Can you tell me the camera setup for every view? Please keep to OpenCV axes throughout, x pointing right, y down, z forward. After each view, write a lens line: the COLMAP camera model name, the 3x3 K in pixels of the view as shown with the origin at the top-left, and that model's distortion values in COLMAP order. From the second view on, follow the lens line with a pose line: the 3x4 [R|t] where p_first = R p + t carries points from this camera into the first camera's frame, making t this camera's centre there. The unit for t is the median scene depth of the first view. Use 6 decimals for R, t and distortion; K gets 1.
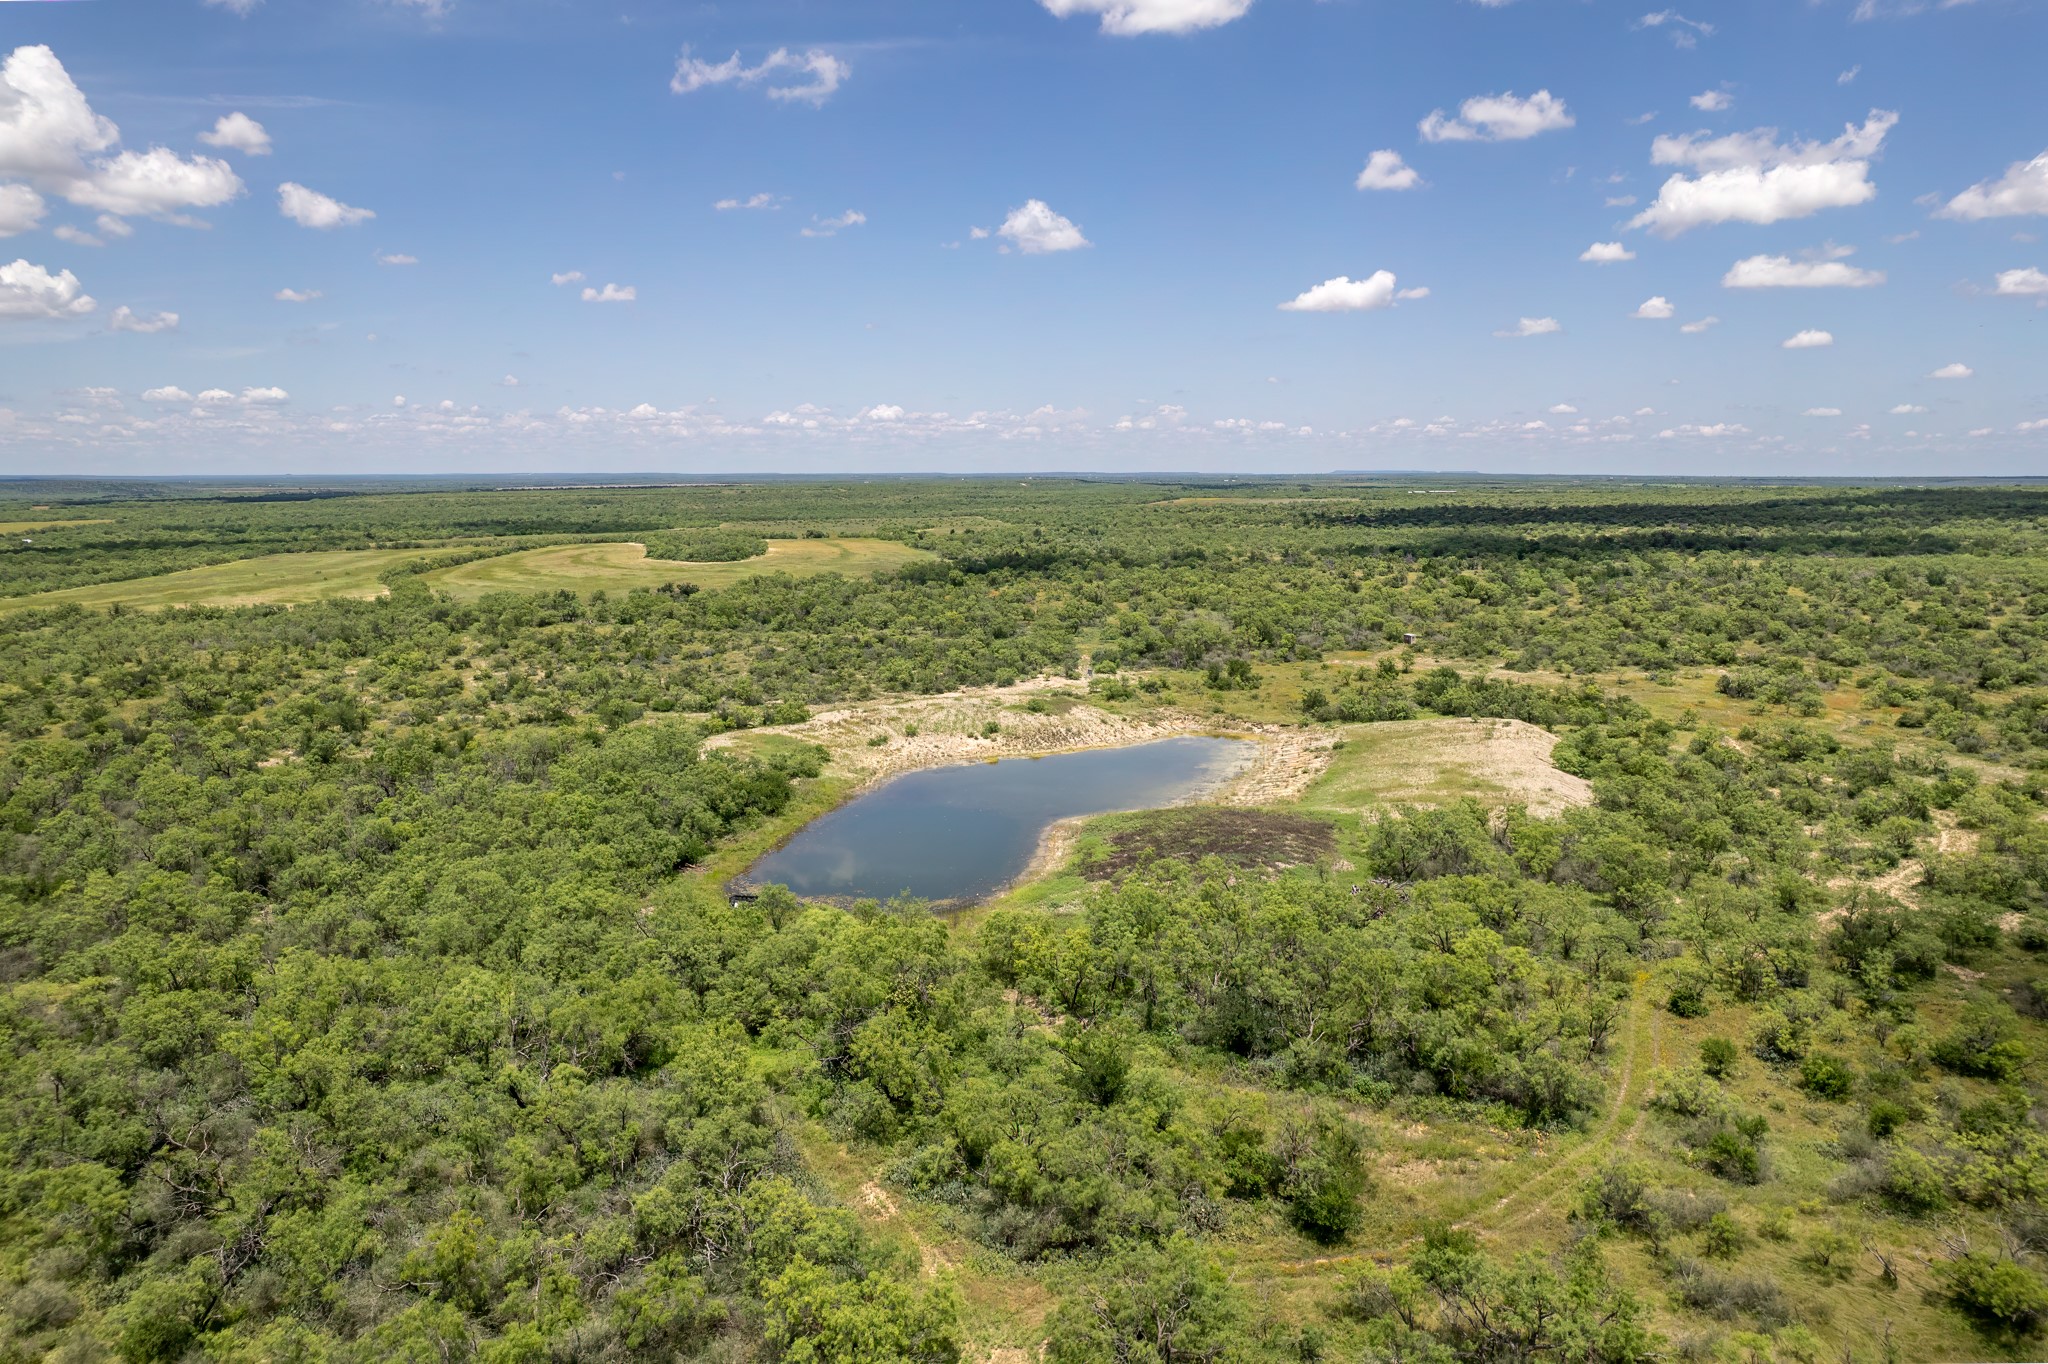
lens RADIAL K [[1339.7, 0, 1034.2], [0, 1339.7, 763.8], [0, 0, 1]] dist [-0.078560, 0.069904]
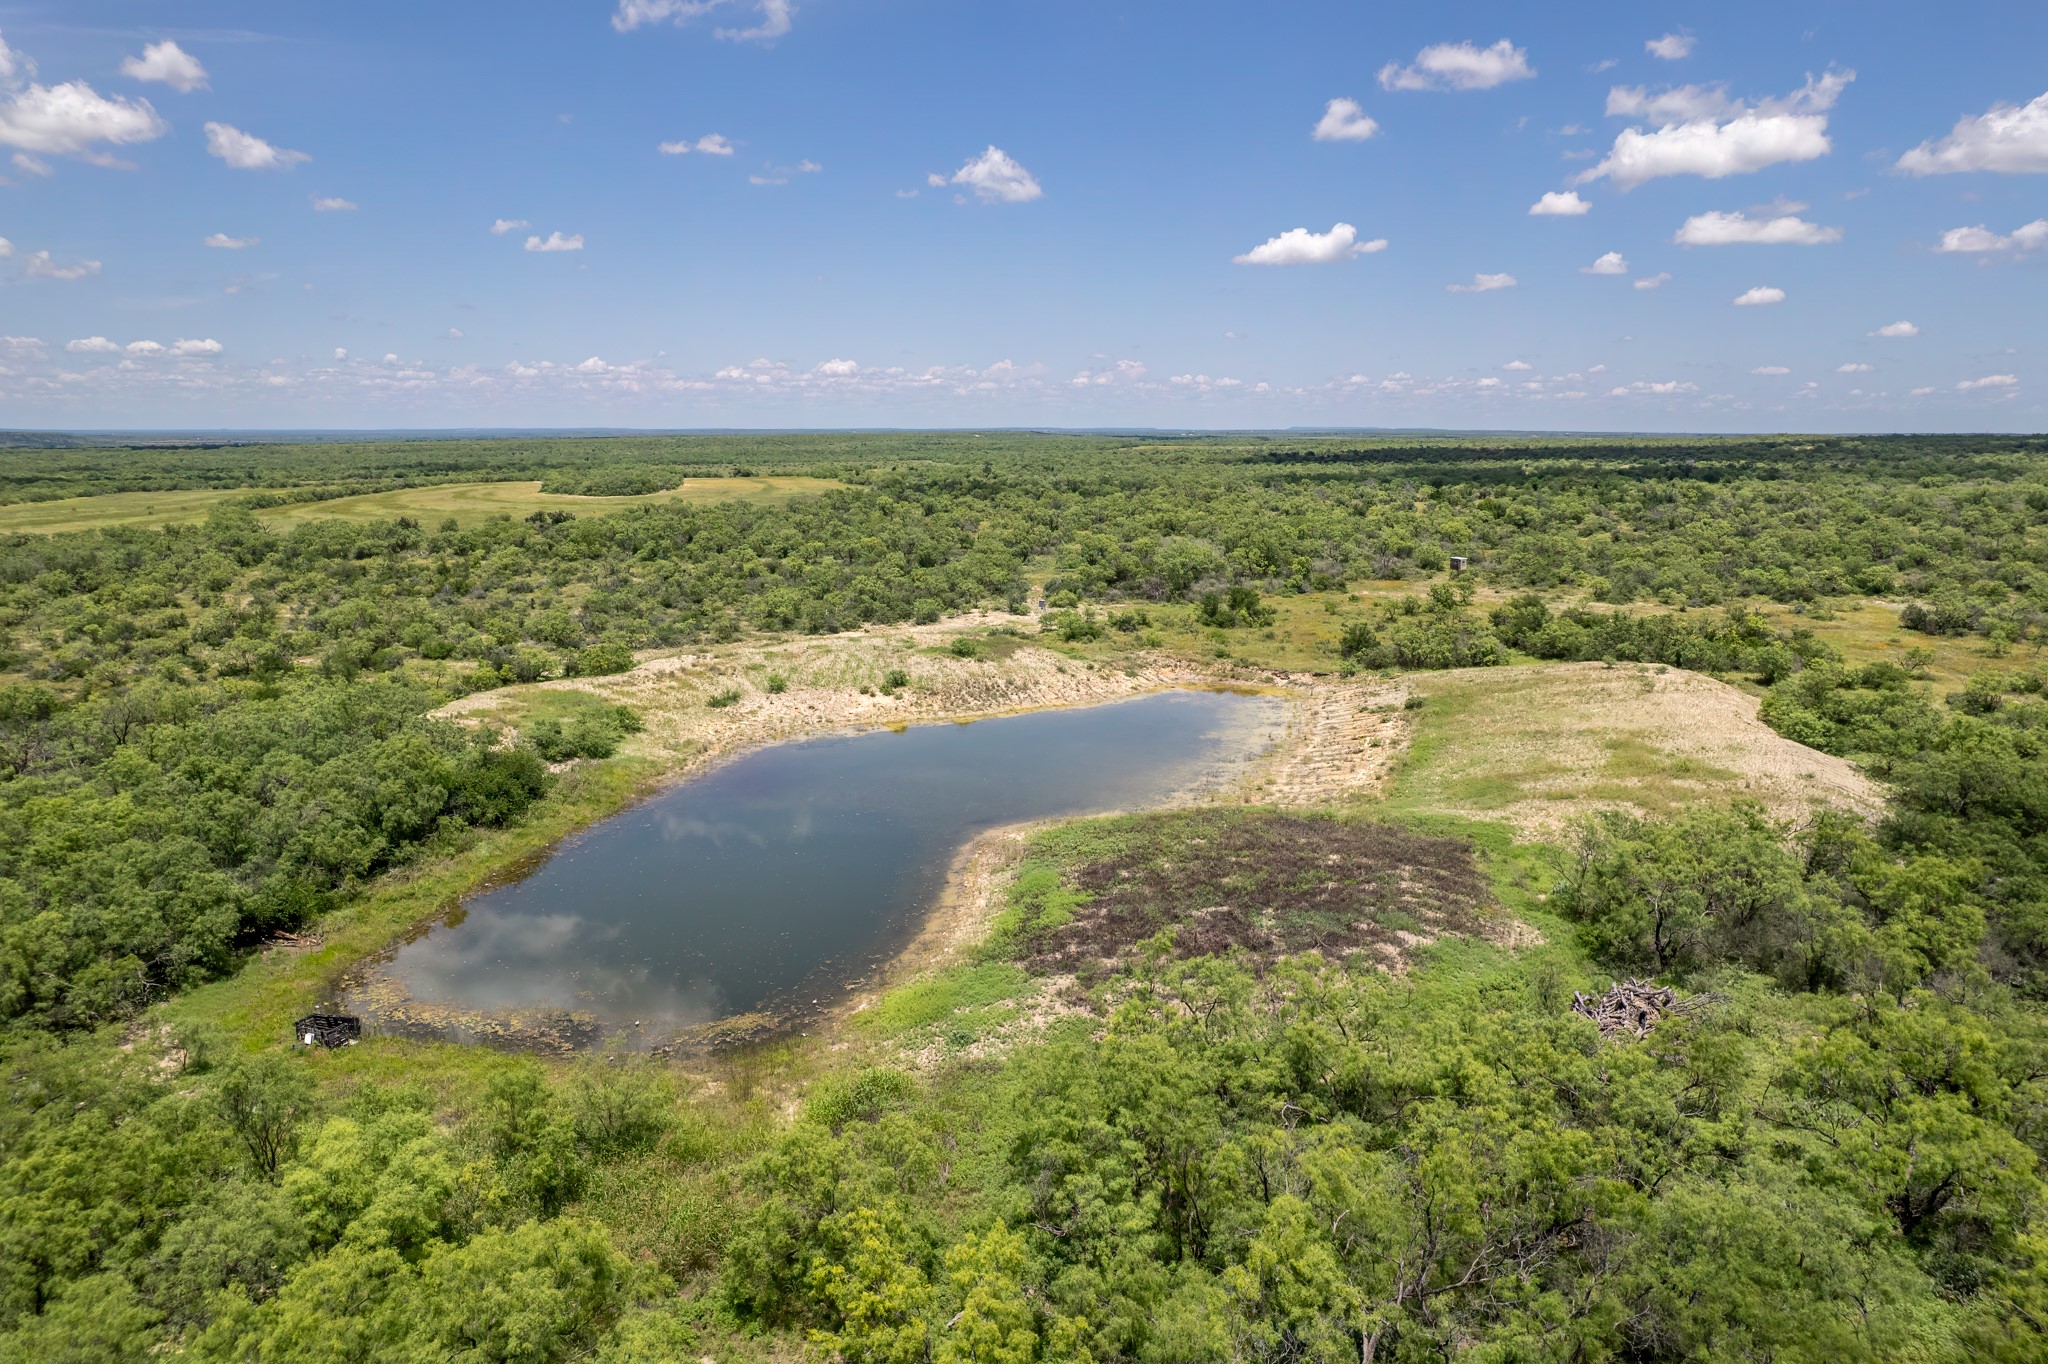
lens RADIAL K [[1339.7, 0, 1034.2], [0, 1339.7, 763.8], [0, 0, 1]] dist [-0.078560, 0.069904]
pose [[0.999483, -0.006025, 0.031592, 0.014012], [0.005026, 0.999487, 0.031615, -0.004364], [-0.031766, -0.031440, 0.999001, 0.271720]]
